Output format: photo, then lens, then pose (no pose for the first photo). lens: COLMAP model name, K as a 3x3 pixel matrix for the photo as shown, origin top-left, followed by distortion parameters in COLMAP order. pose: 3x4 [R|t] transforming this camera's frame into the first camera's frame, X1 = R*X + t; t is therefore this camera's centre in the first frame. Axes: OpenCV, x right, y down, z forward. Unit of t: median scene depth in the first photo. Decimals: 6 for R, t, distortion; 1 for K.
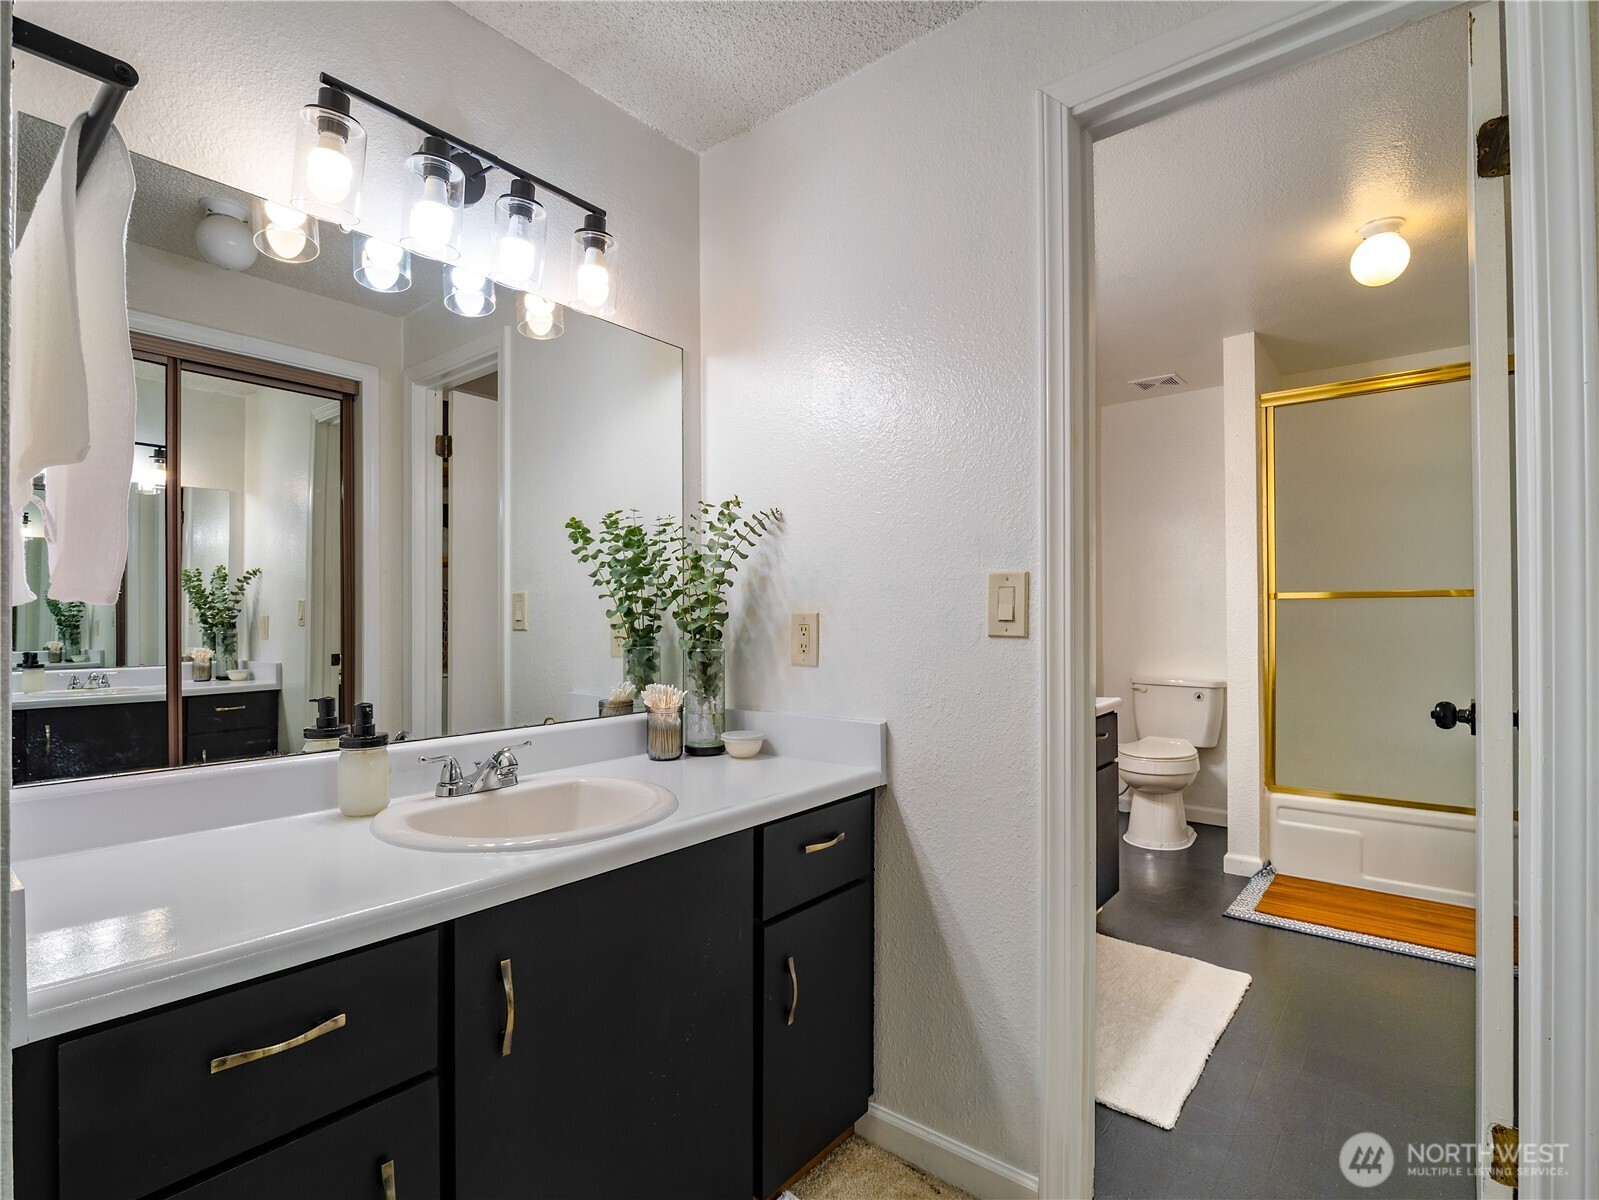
lens RADIAL K [[770.3, 0, 799.7], [0, 770.3, 613.0], [0, 0, 1]] dist [-0.014642, 0.000391]
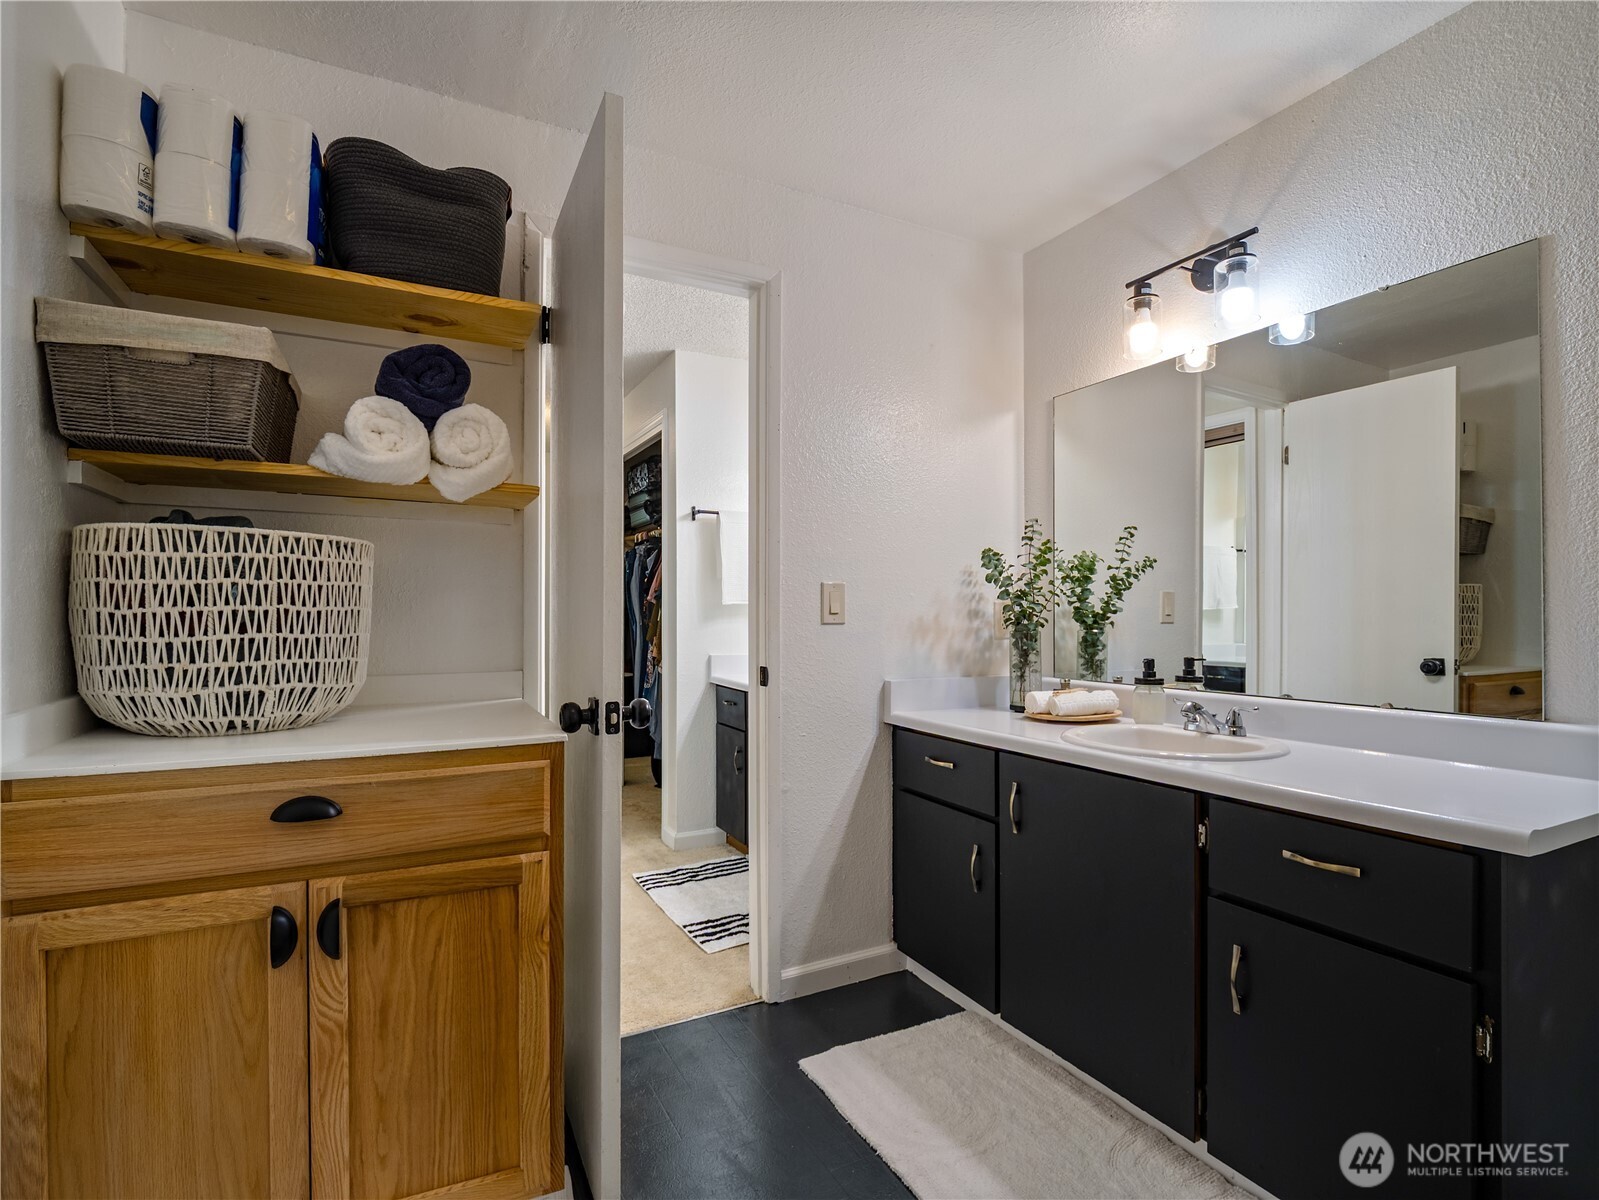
lens RADIAL K [[776.3, 0, 788.8], [0, 776.3, 603.9], [0, 0, 1]] dist [-0.014367, -0.000320]
pose [[-0.387069, -0.008732, -0.922009, 1.652577], [0.009941, 0.999858, -0.013642, 0.029121], [0.921997, -0.014446, -0.386927, 1.269495]]
